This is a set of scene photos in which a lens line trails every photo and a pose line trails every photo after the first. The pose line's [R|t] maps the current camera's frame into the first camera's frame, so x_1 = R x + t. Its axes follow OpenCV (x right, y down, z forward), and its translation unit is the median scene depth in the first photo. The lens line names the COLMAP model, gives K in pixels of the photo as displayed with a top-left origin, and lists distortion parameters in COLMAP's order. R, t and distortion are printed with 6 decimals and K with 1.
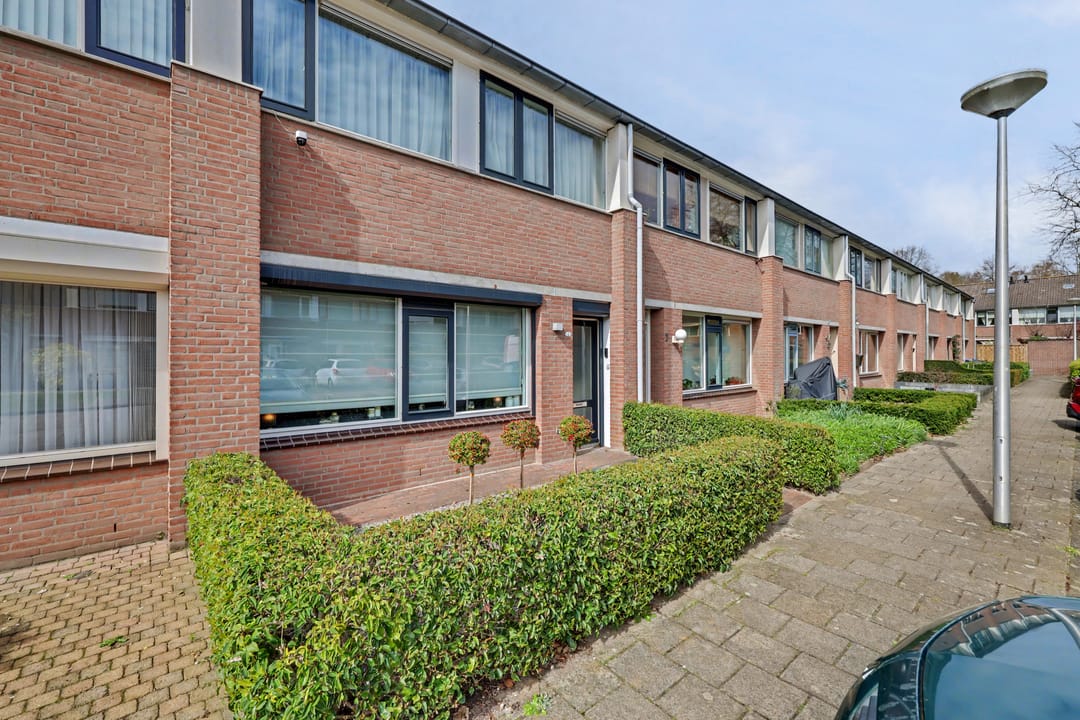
lens RADIAL K [[458.1, 0, 537.0], [0, 458.1, 351.6], [0, 0, 1]] dist [-0.000199, 0.000127]
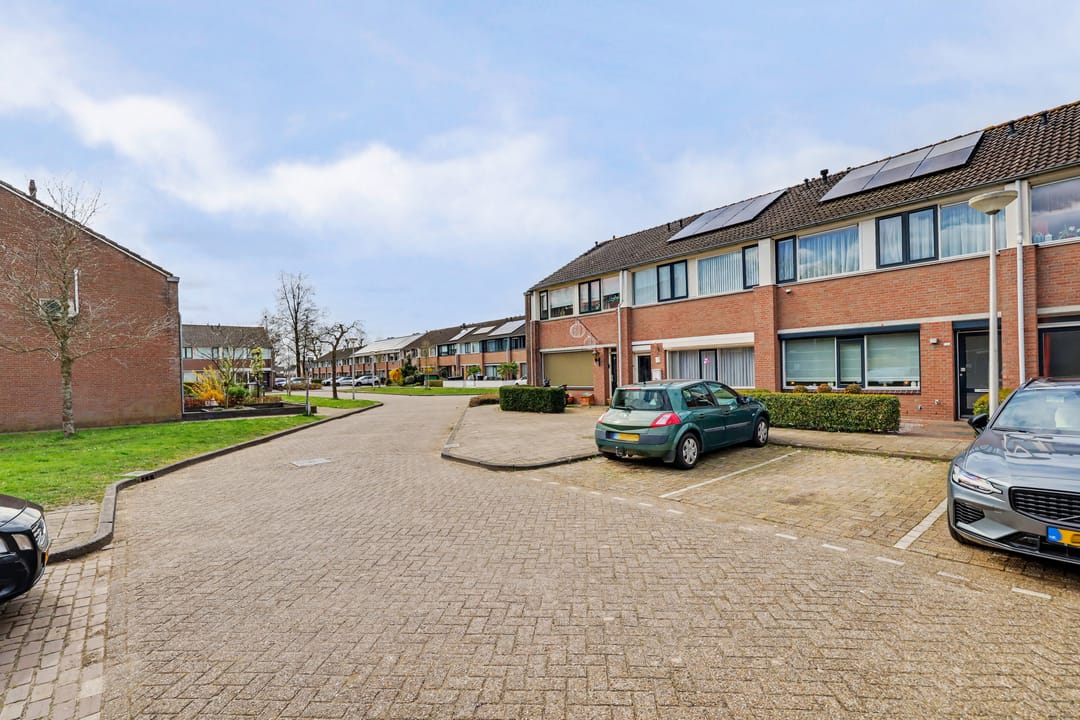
lens RADIAL K [[486.7, 0, 544.0], [0, 486.7, 376.9], [0, 0, 1]] dist [-0.001981, -0.000315]
pose [[0.000650, 0.013269, -0.999912, 2.162842], [0.037122, 0.999222, 0.013284, 0.002739], [0.999311, -0.037127, 0.000157, -0.516436]]
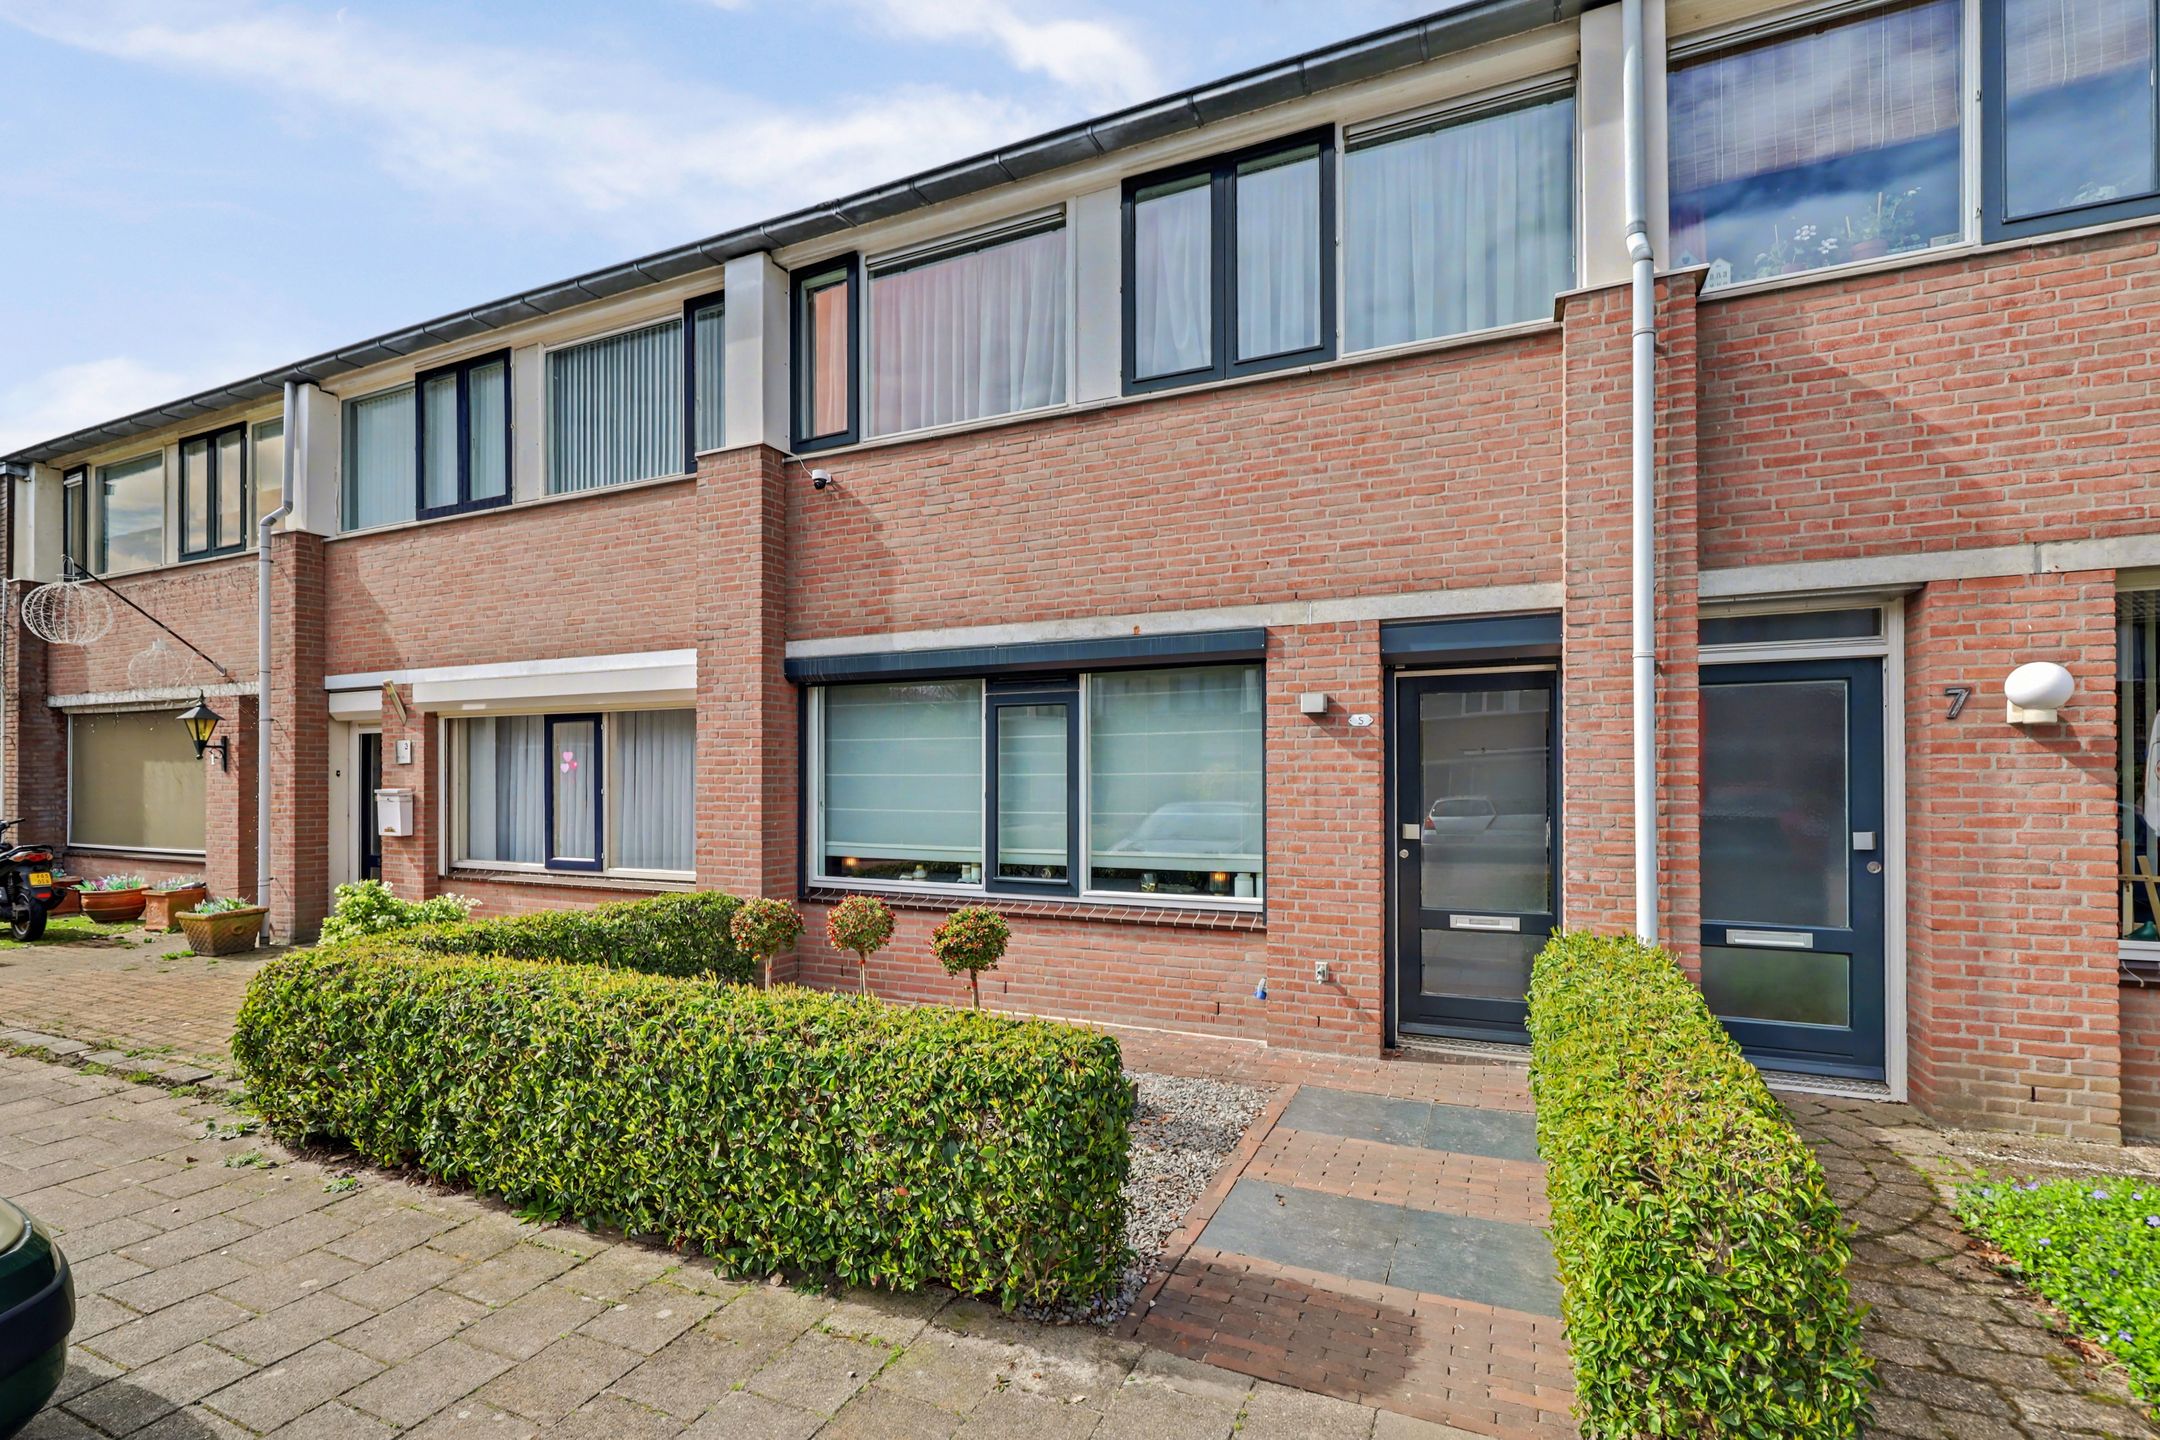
lens RADIAL K [[980.3, 0, 1059.6], [0, 980.3, 774.0], [0, 0, 1]] dist [-0.000317, 0.000111]
pose [[0.418073, -0.003104, -0.908408, 0.830173], [0.007371, 0.999973, -0.000024, 0.004374], [0.908383, -0.006686, 0.418085, 0.543541]]
